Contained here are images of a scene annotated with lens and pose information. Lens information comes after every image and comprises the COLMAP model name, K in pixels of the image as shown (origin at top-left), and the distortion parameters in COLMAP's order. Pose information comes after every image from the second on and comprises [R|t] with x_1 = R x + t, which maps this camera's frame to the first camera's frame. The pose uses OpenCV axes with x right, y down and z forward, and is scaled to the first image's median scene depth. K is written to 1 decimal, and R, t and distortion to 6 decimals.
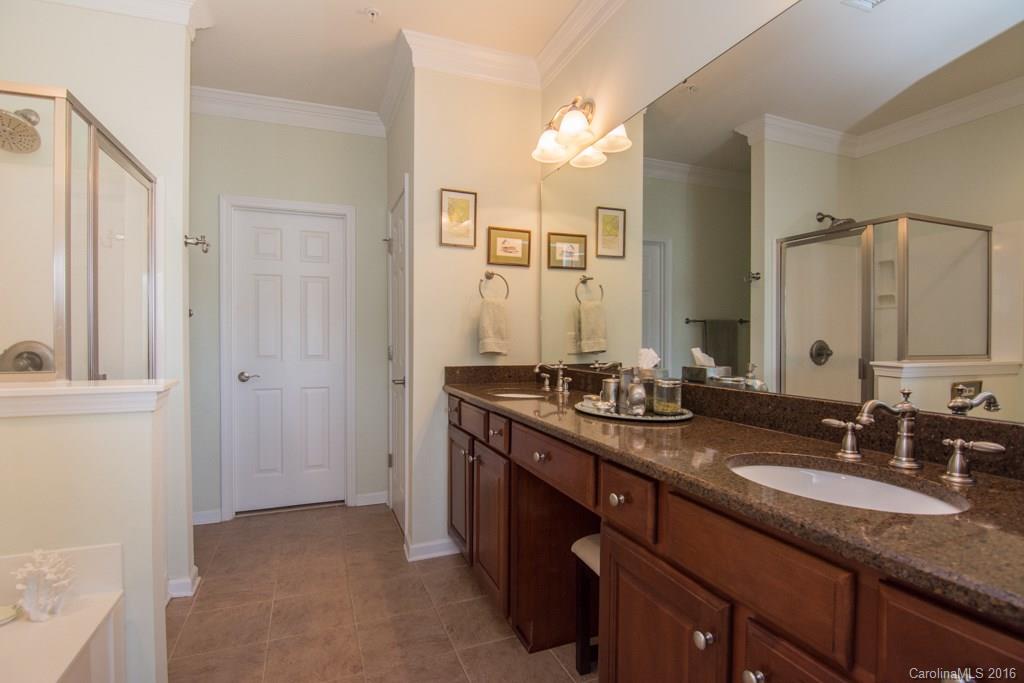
lens RADIAL K [[495.7, 0, 512.0], [0, 495.7, 341.5], [0, 0, 1]] dist [-0.004260, -0.012768]
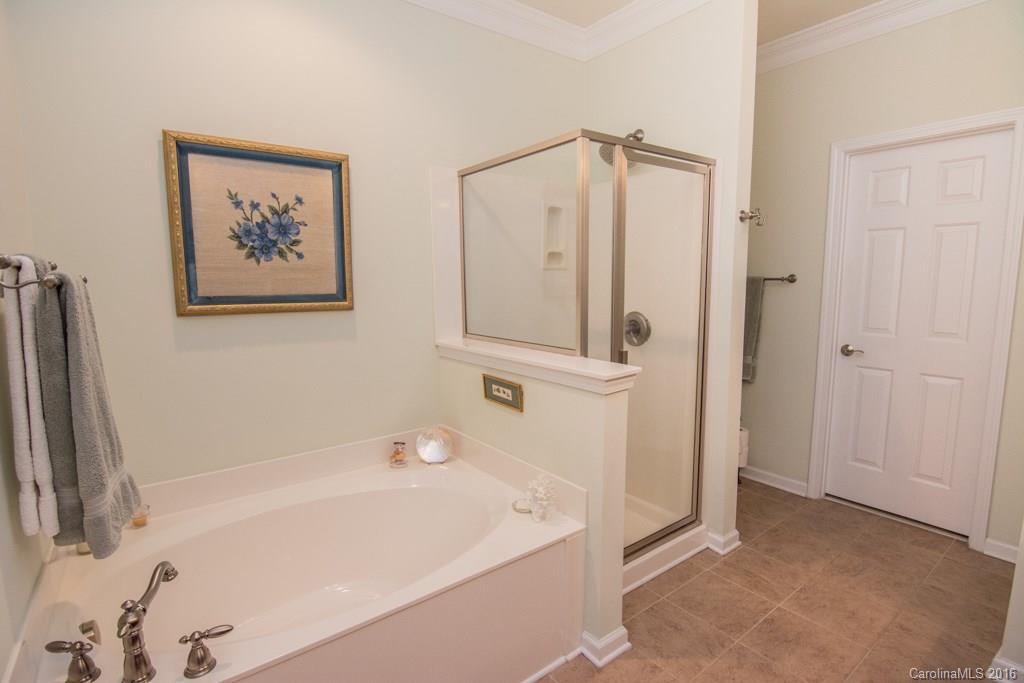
lens RADIAL K [[495.7, 0, 512.0], [0, 495.7, 341.5], [0, 0, 1]] dist [-0.004260, -0.012768]
pose [[0.261756, 0.120903, -0.957531, 0.201488], [0.003349, 0.992003, 0.126171, -0.081492], [0.965128, -0.036232, 0.259258, 0.285989]]
